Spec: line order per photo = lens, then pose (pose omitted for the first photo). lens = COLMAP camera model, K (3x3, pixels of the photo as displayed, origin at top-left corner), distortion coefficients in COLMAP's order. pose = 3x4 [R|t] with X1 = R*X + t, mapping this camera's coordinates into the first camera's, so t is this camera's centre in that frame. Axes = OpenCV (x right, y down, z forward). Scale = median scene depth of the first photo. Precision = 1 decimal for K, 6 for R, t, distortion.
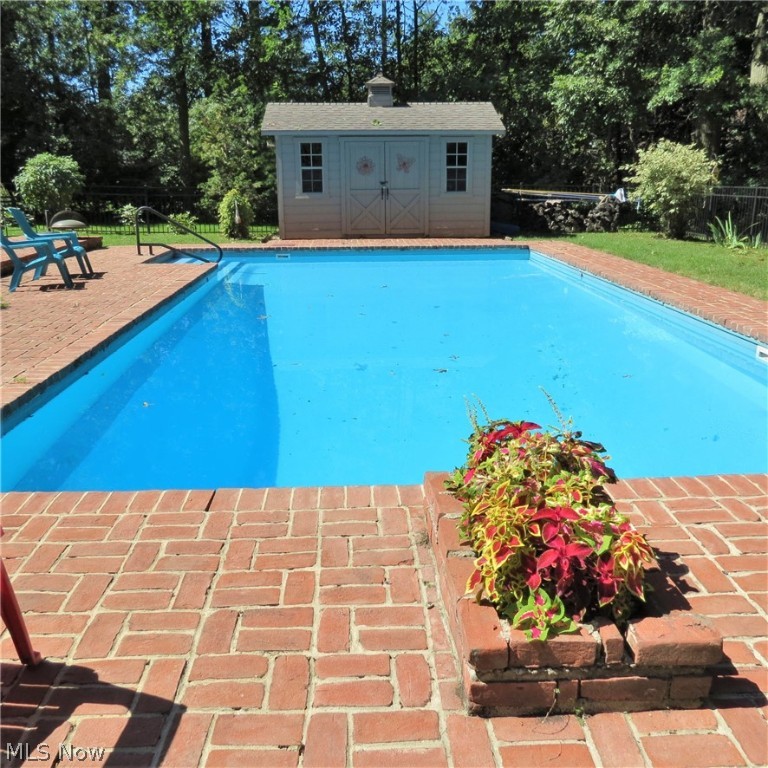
lens RADIAL K [[725.9, 0, 384.0], [0, 725.9, 387.2], [0, 0, 1]] dist [-0.029533, 0.000000]
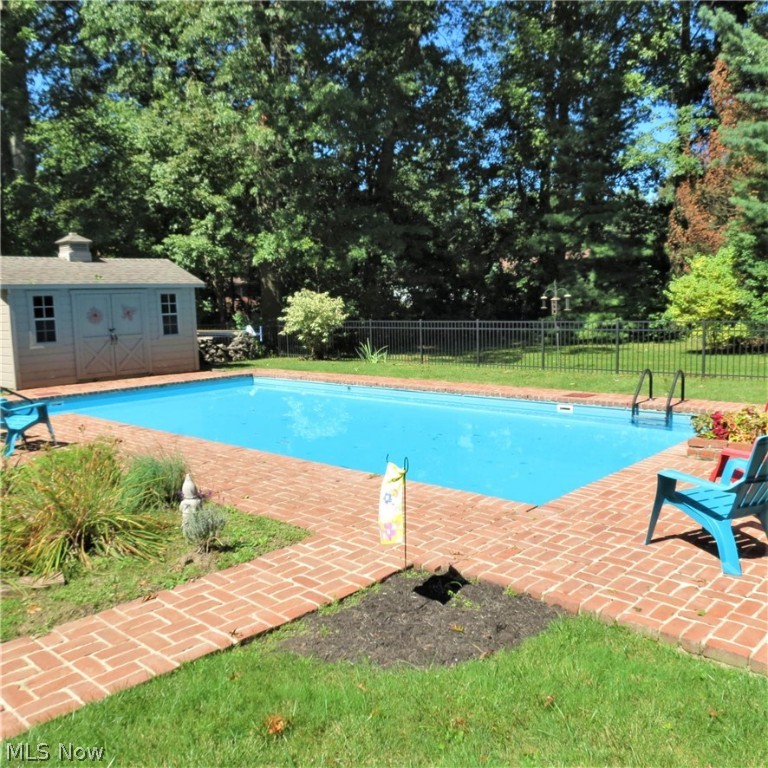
lens RADIAL K [[725.9, 0, 383.0], [0, 725.9, 382.5], [0, 0, 1]] dist [-0.029533, 0.000000]
pose [[0.711485, -0.092775, 0.696550, -0.470778], [0.217168, 0.971752, -0.092396, -0.015359], [-0.668301, 0.217007, 0.711535, -0.032638]]
